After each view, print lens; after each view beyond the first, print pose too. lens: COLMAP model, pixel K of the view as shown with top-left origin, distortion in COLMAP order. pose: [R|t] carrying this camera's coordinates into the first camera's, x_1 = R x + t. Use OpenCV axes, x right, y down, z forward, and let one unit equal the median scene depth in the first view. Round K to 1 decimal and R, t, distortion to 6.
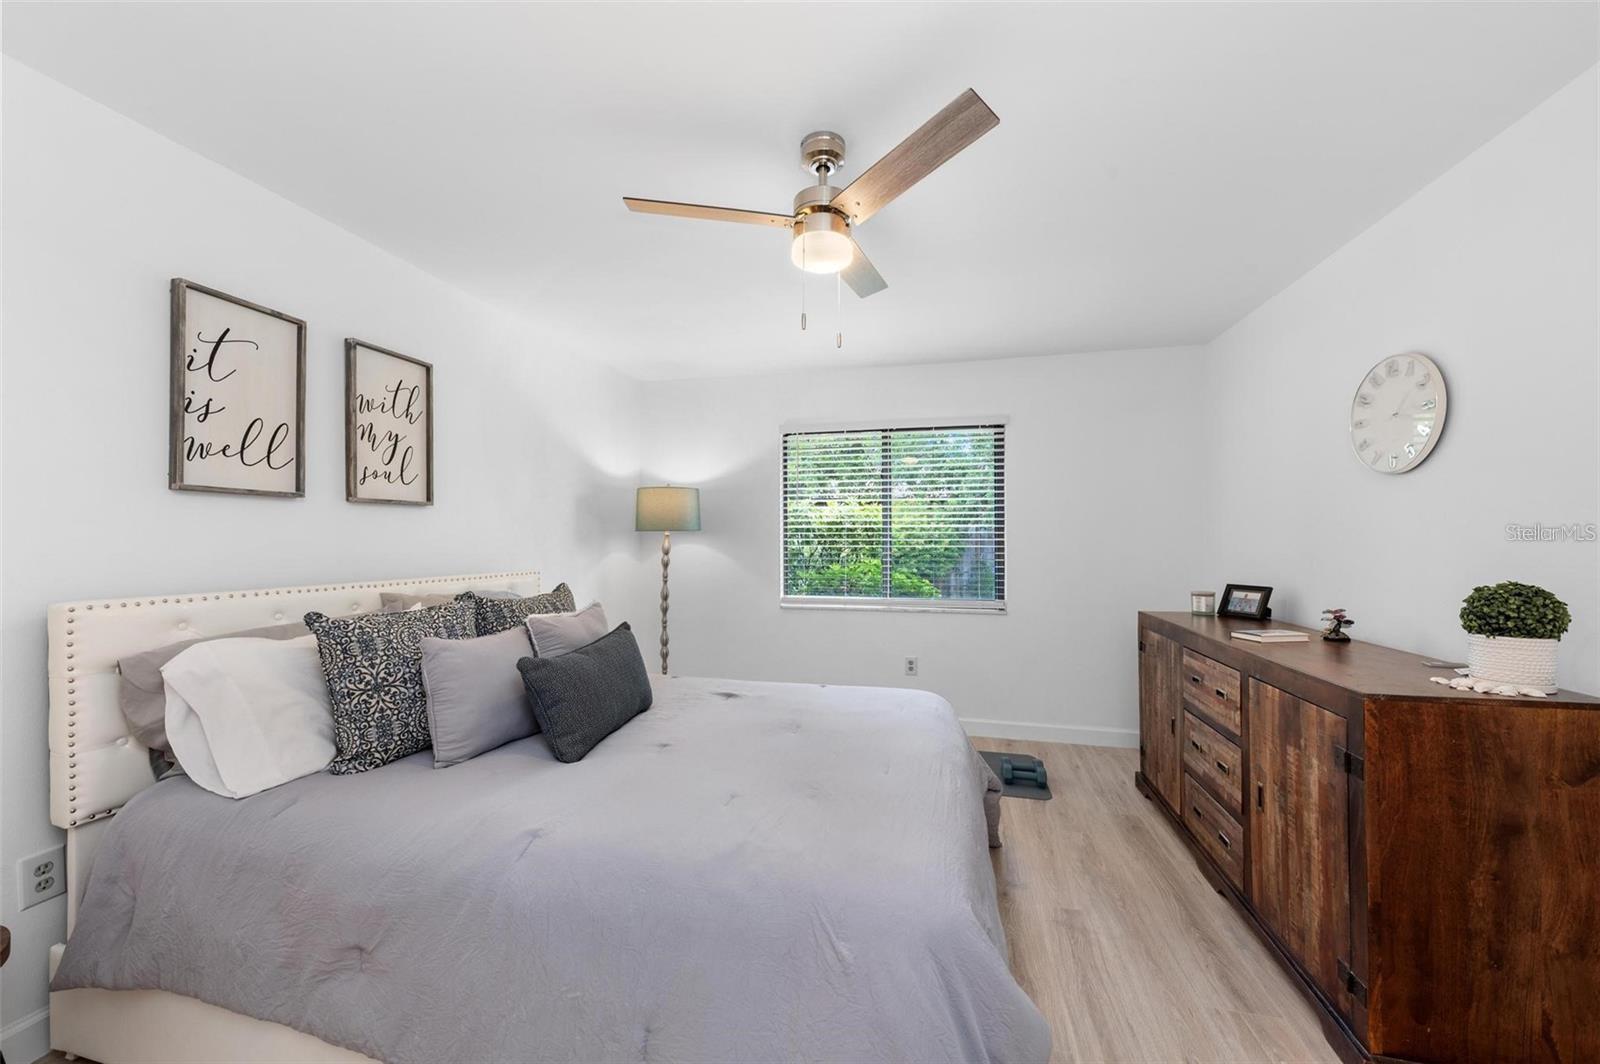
lens RADIAL K [[576.2, 0, 794.3], [0, 576.2, 532.8], [0, 0, 1]] dist [-0.000254, -0.000092]
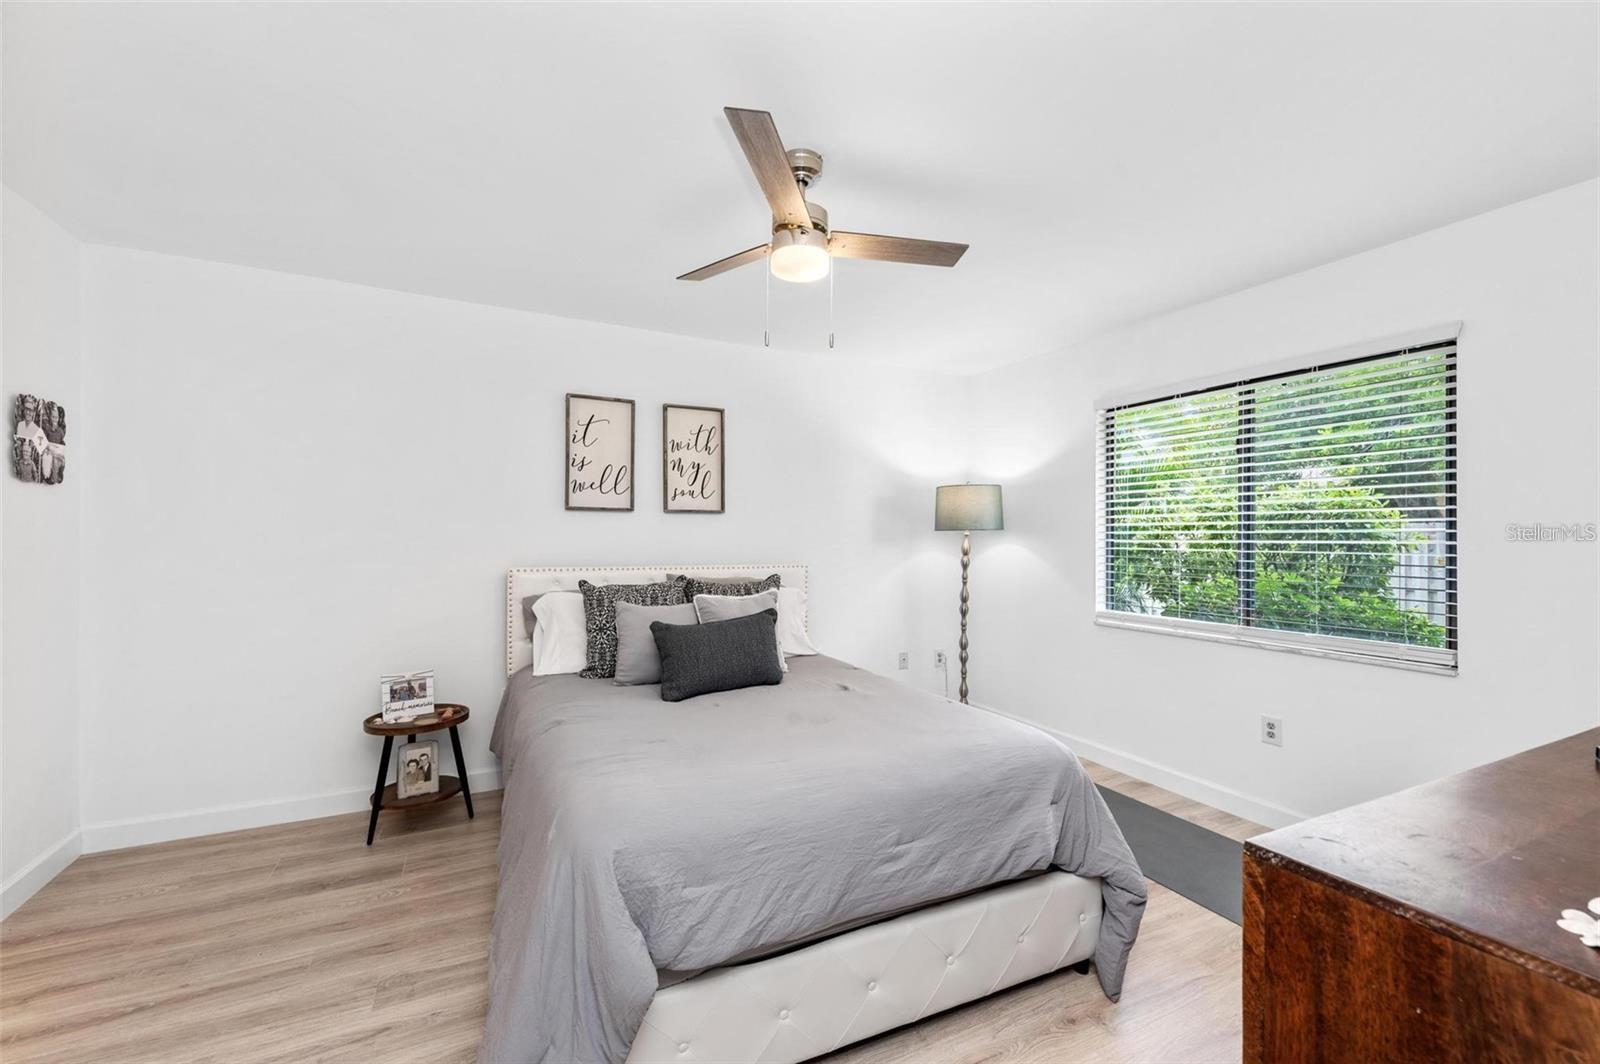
lens RADIAL K [[617.2, 0, 791.6], [0, 617.2, 536.5], [0, 0, 1]] dist [0.008056, -0.003301]
pose [[0.658730, 0.003064, -0.752373, 0.655897], [0.002290, 0.999979, 0.006076, -0.000188], [0.752376, -0.005725, 0.658709, 0.186547]]
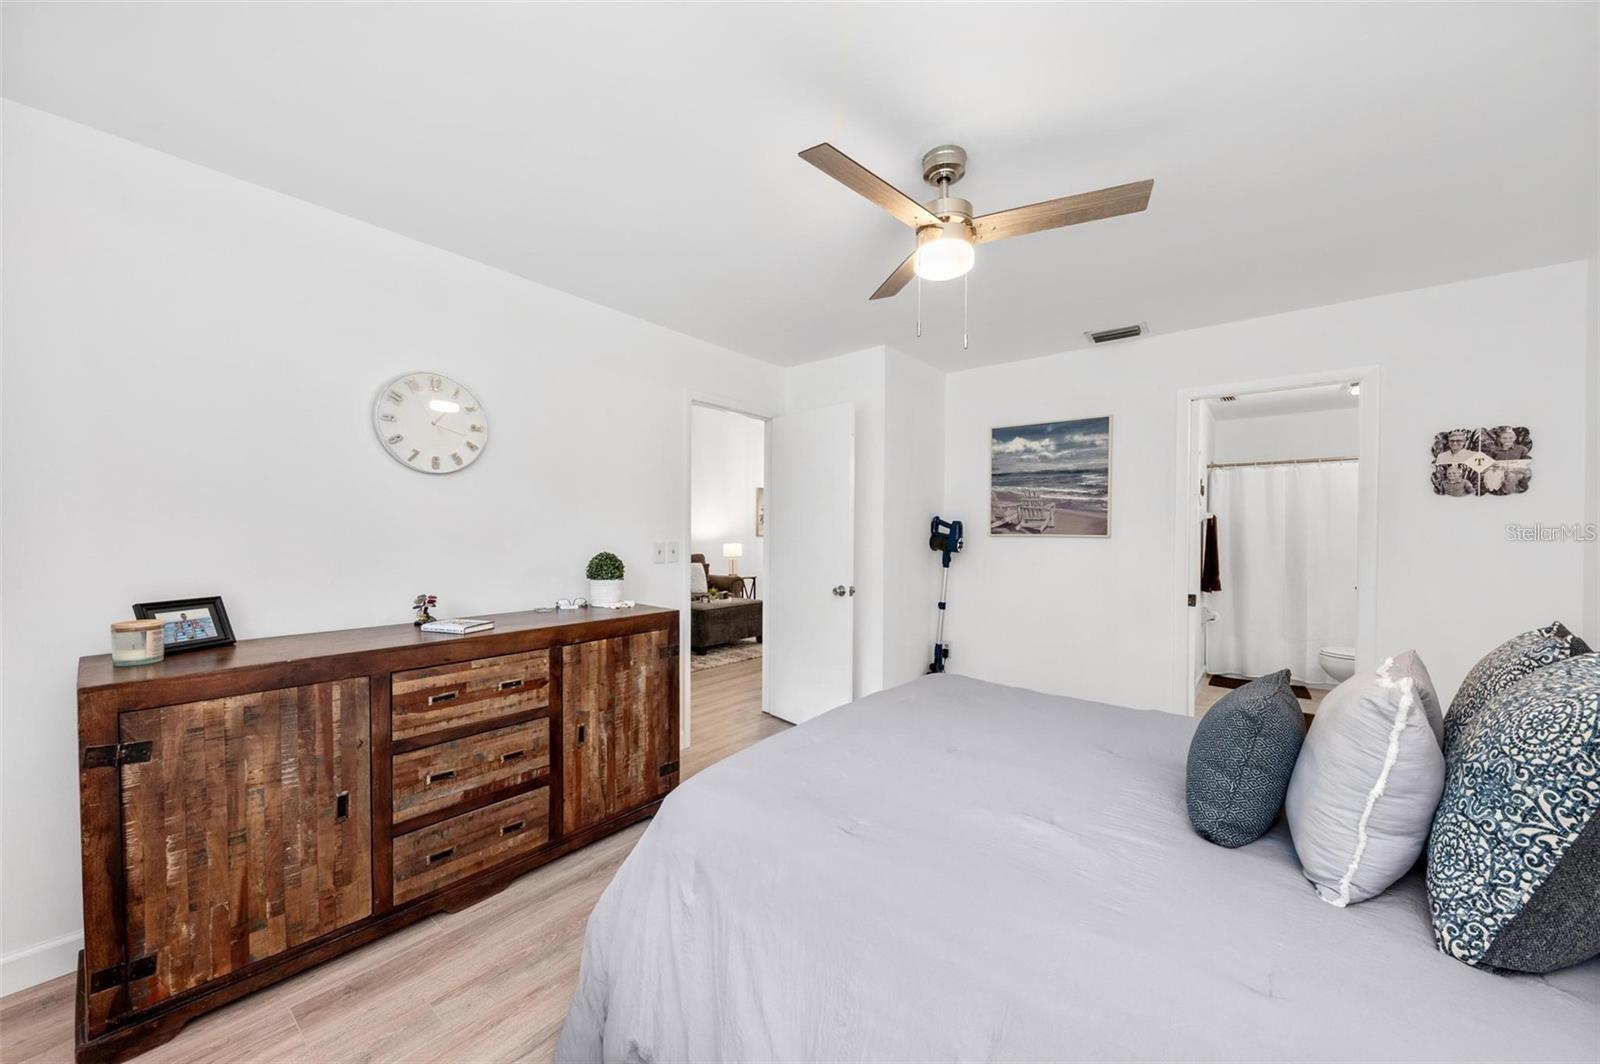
lens RADIAL K [[576.2, 0, 810.3], [0, 576.2, 542.3], [0, 0, 1]] dist [-0.000254, -0.000092]
pose [[-0.913322, -0.007362, 0.407171, -0.109912], [-0.008028, 0.999968, 0.000074, 0.023971], [-0.407158, -0.003201, -0.913352, 1.370549]]
